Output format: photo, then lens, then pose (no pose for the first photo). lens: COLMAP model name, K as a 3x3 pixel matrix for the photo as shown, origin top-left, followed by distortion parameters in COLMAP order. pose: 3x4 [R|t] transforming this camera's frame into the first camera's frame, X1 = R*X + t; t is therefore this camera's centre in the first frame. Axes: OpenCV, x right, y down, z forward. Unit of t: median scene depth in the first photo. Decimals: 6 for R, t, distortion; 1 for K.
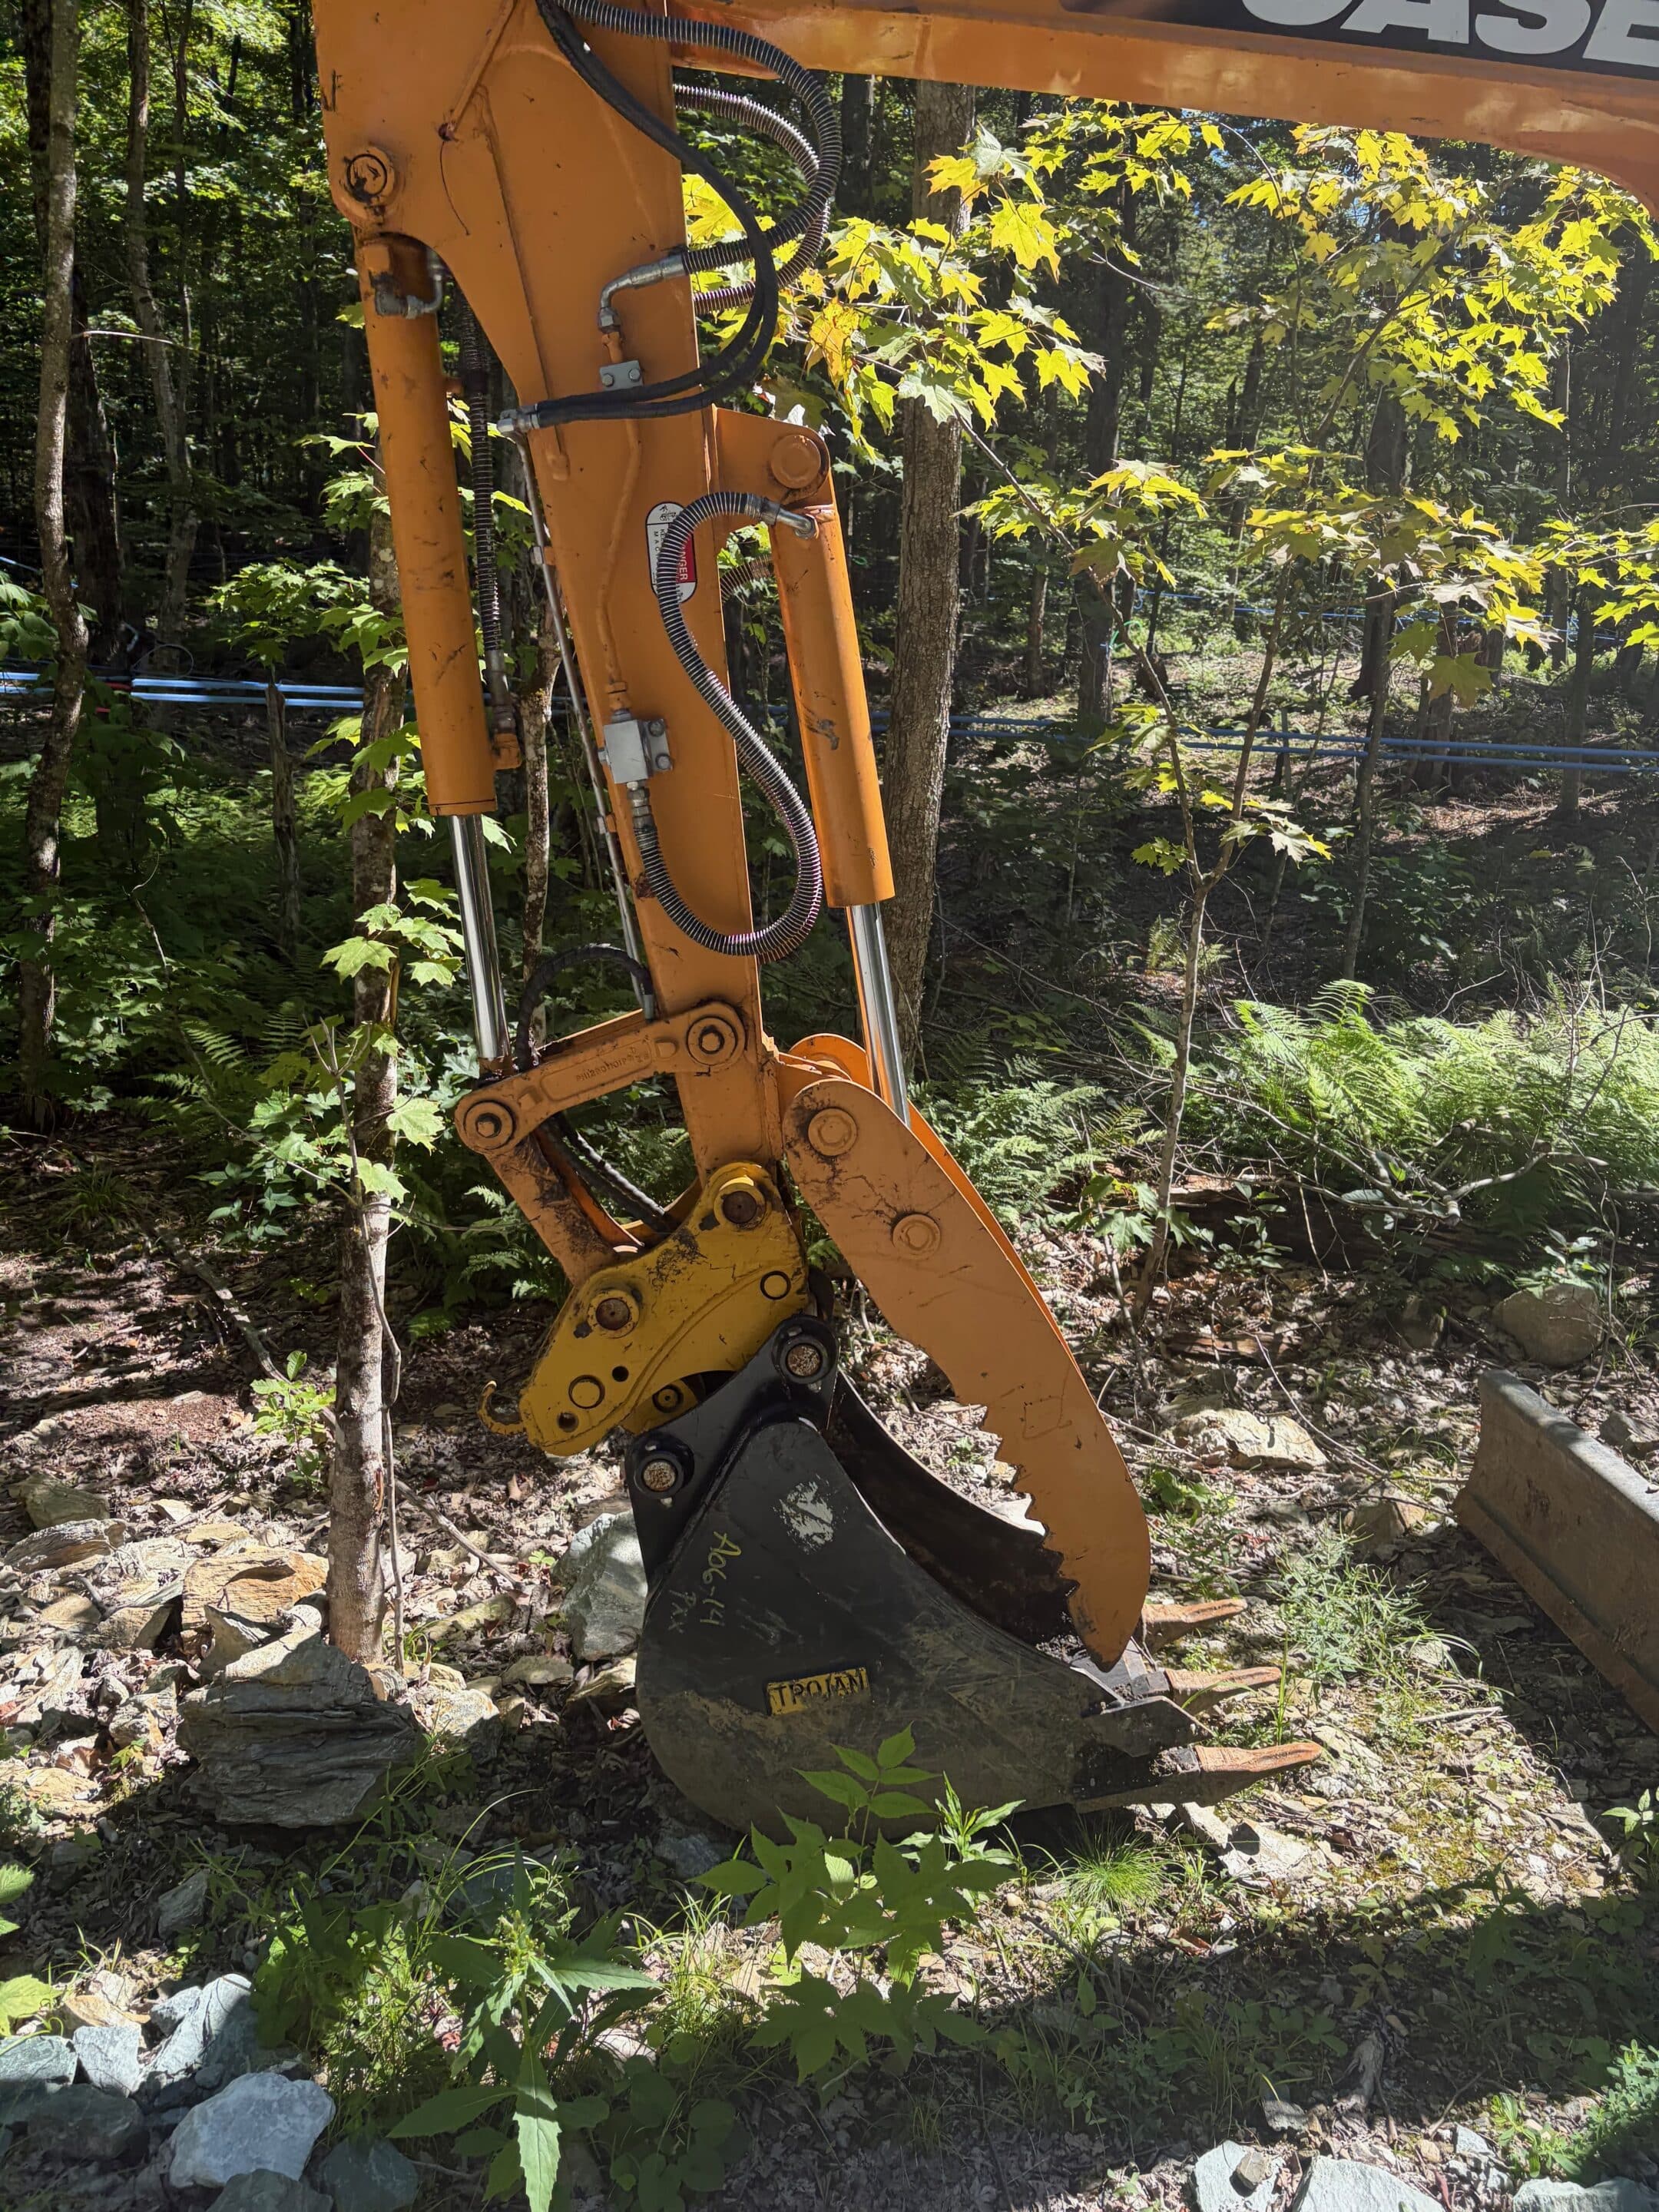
lens RADIAL K [[1661.2, 0, 829.5], [0, 1661.2, 1106.0], [0, 0, 1]] dist [0.017945, -0.002581]
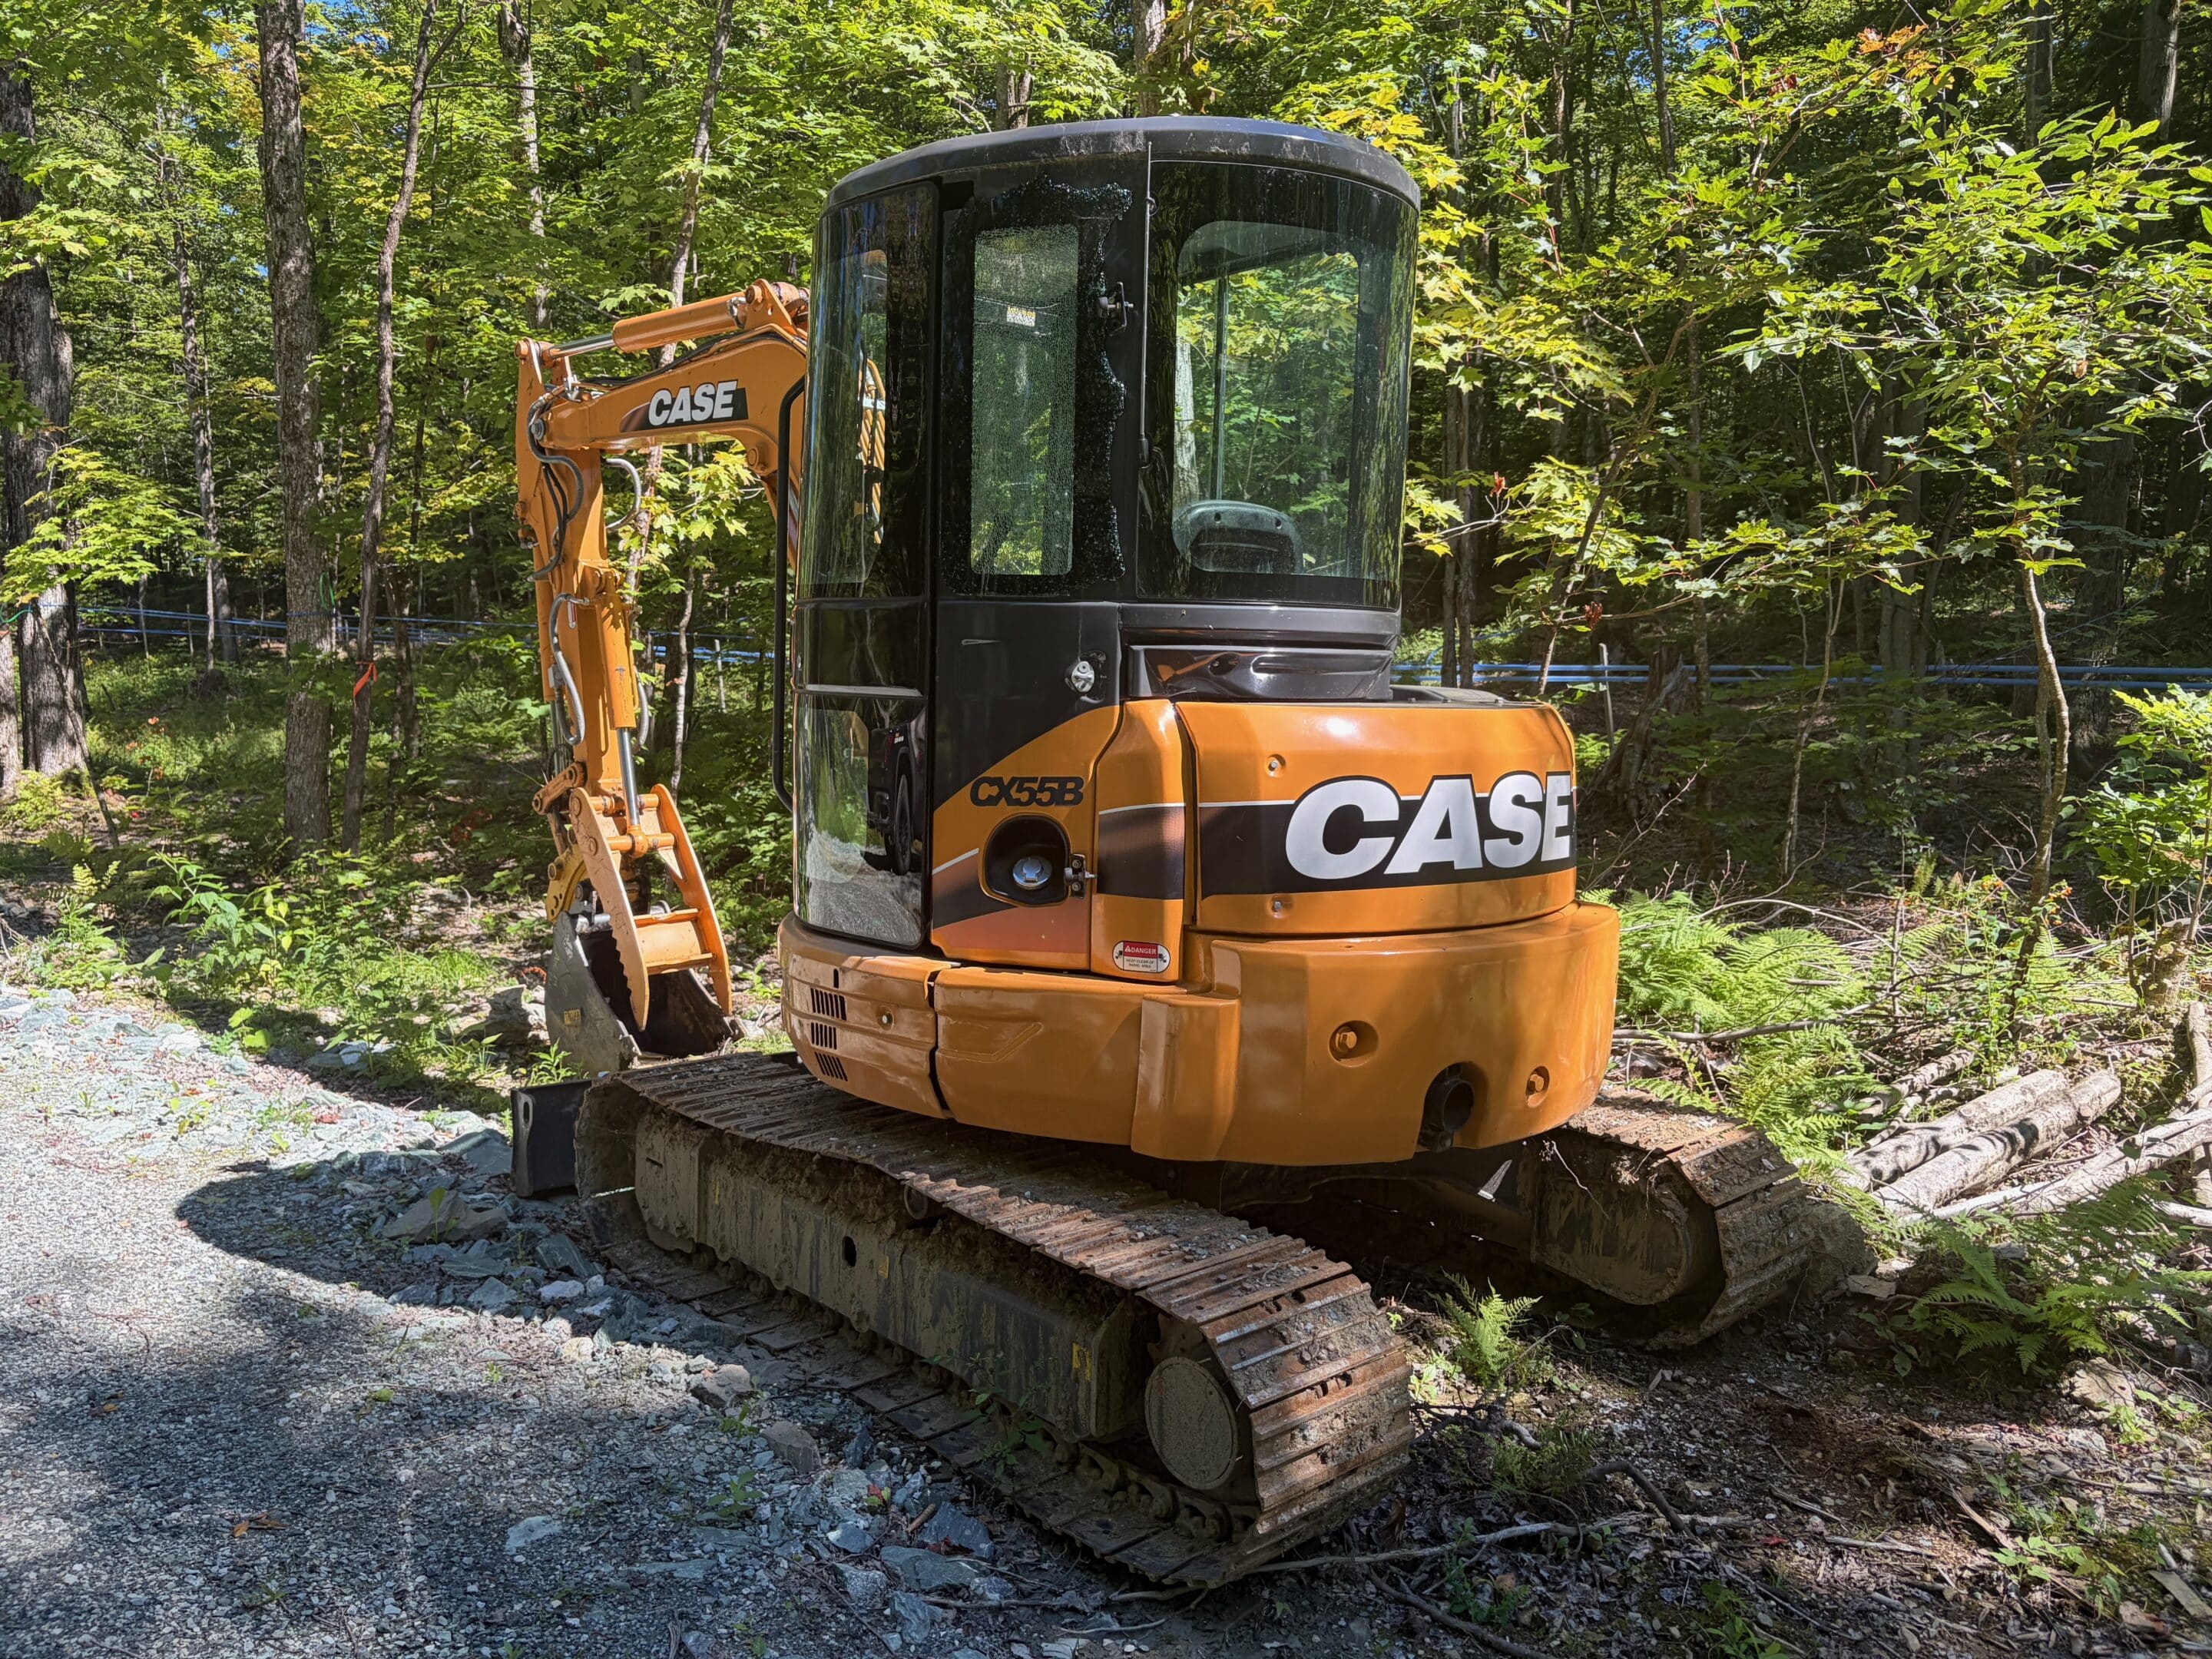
lens RADIAL K [[1694.6, 0, 1101.5], [0, 1694.6, 816.2], [0, 0, 1]] dist [0.006210, 0.006885]
pose [[0.656133, 0.025589, -0.754211, 1.664363], [-0.150037, 0.983896, -0.097144, 0.107007], [0.739580, 0.176899, 0.649406, -0.122633]]
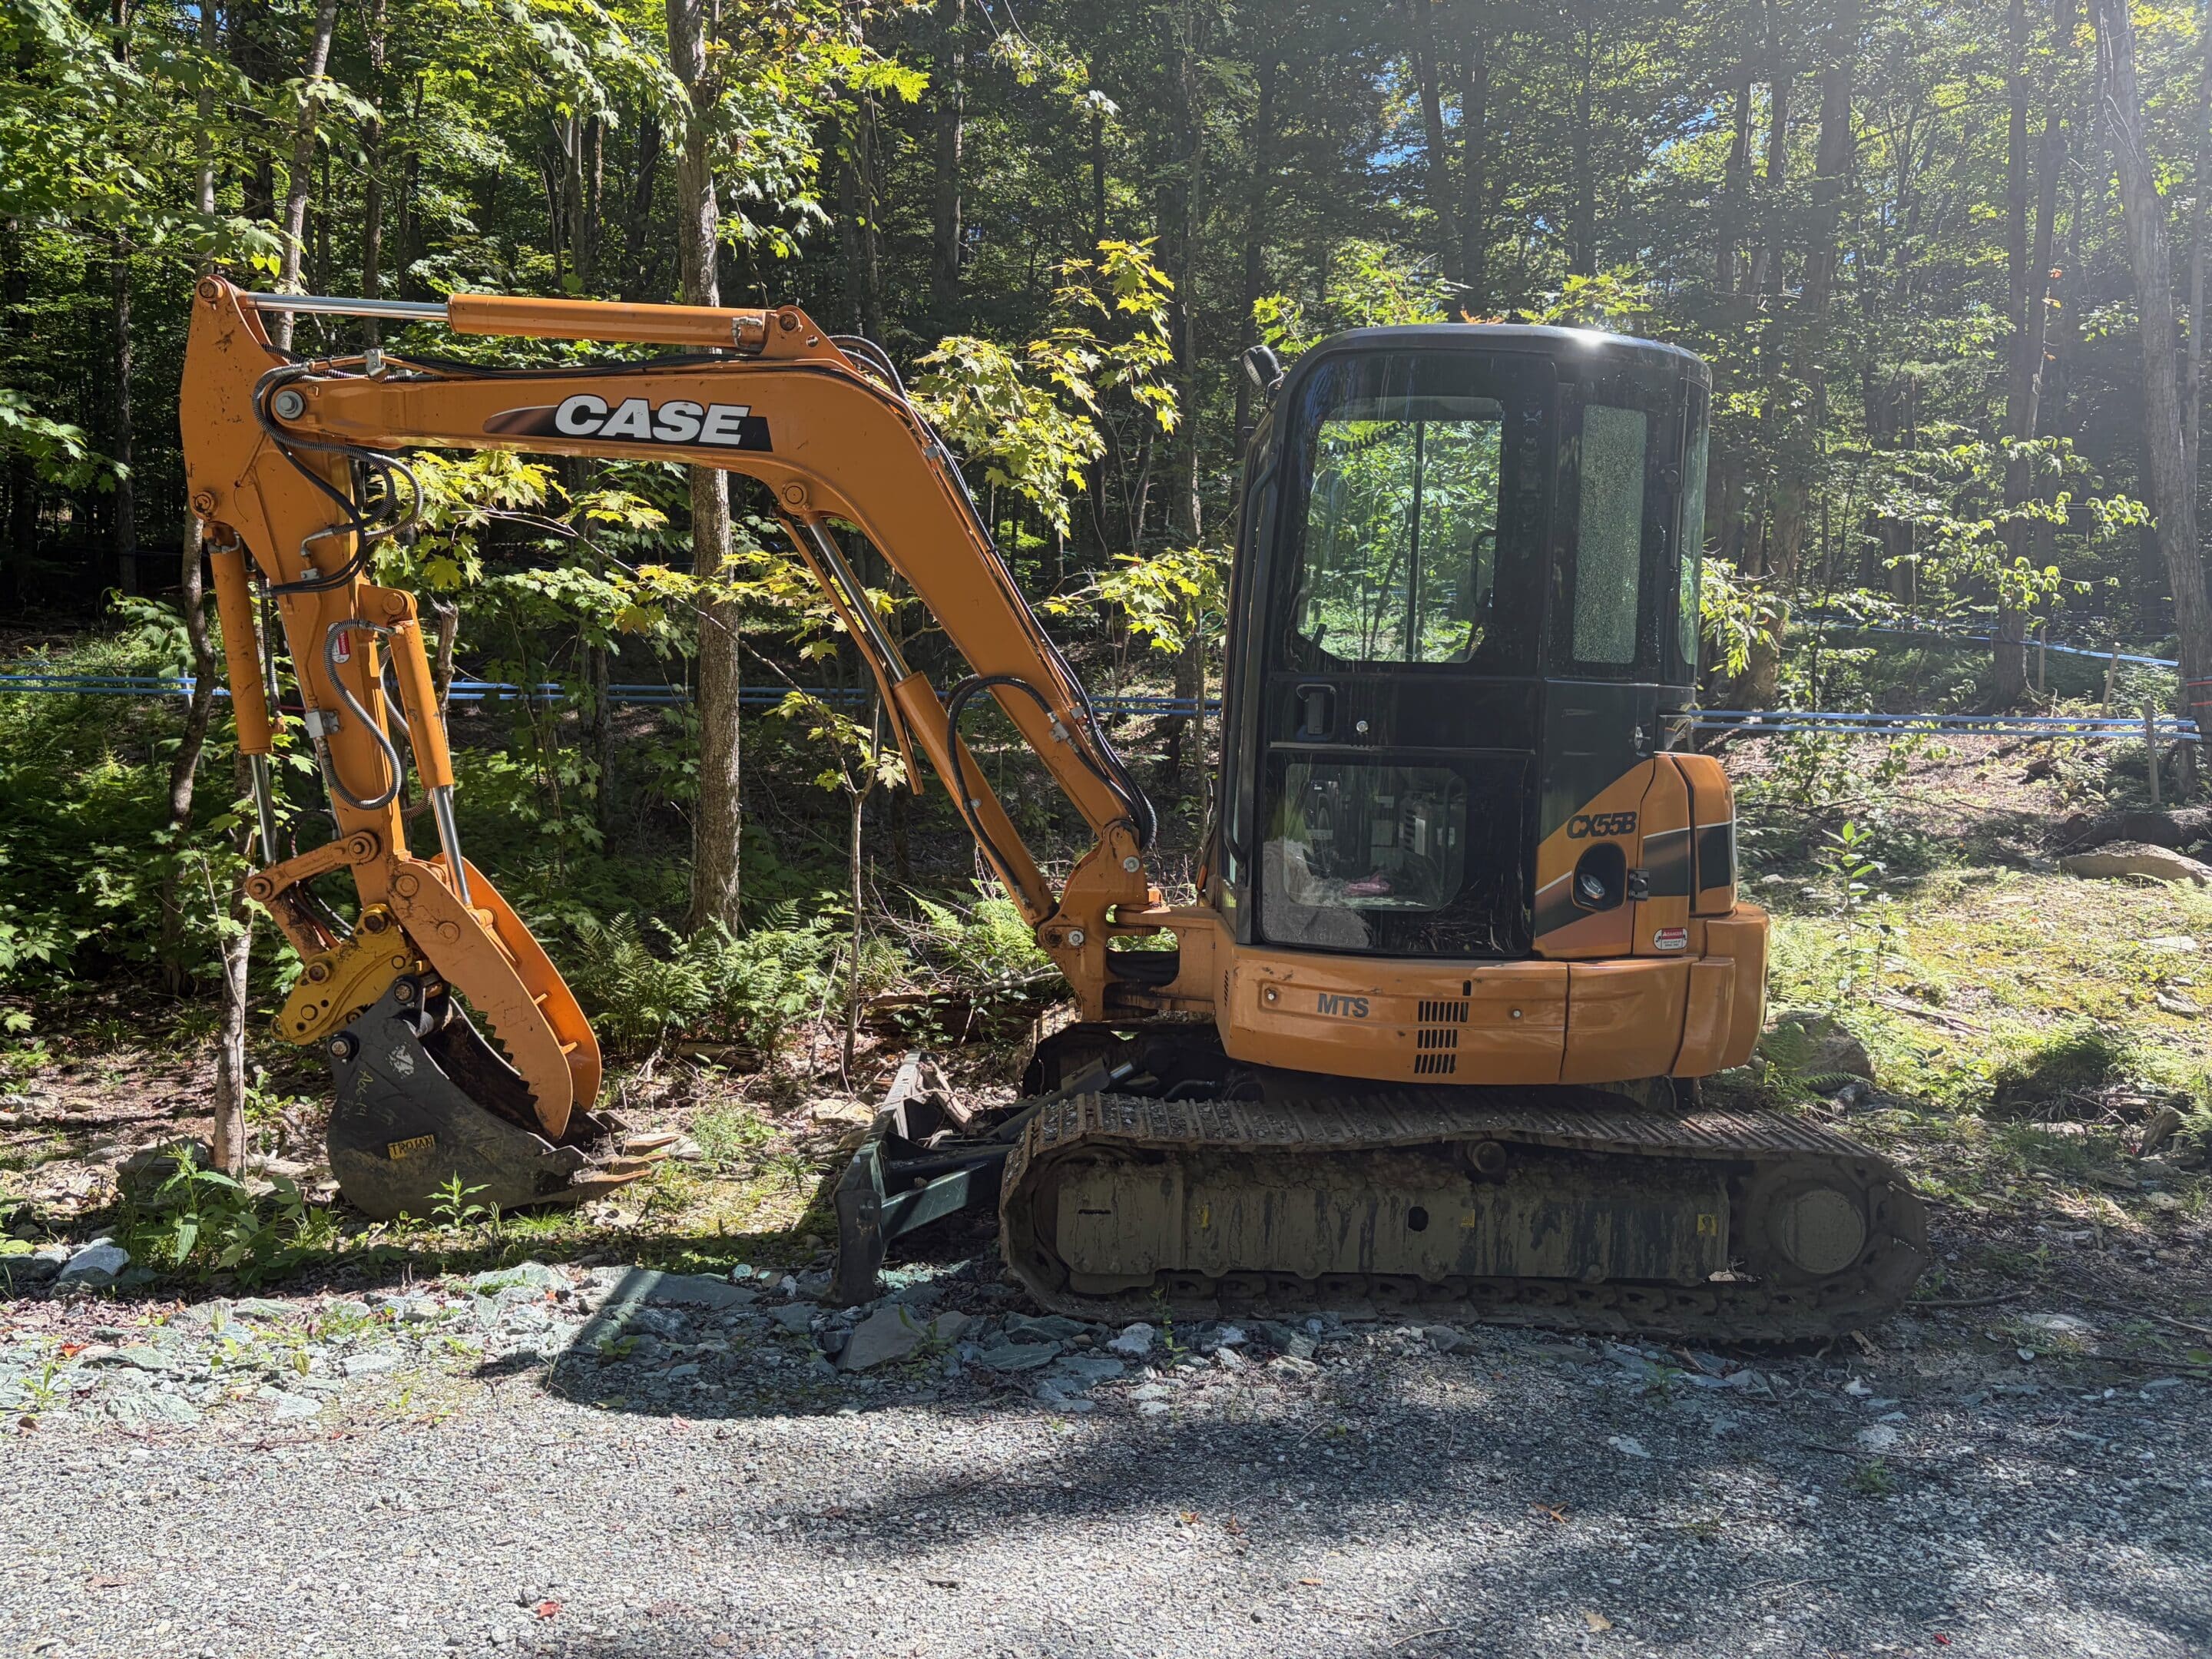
lens RADIAL K [[1661.2, 0, 1094.9], [0, 1661.2, 853.8], [0, 0, 1]] dist [0.017945, -0.002581]
pose [[0.999490, -0.029558, -0.012093, 0.584992], [0.027682, 0.990672, -0.133428, 0.182080], [0.015924, 0.133026, 0.990985, -0.756842]]
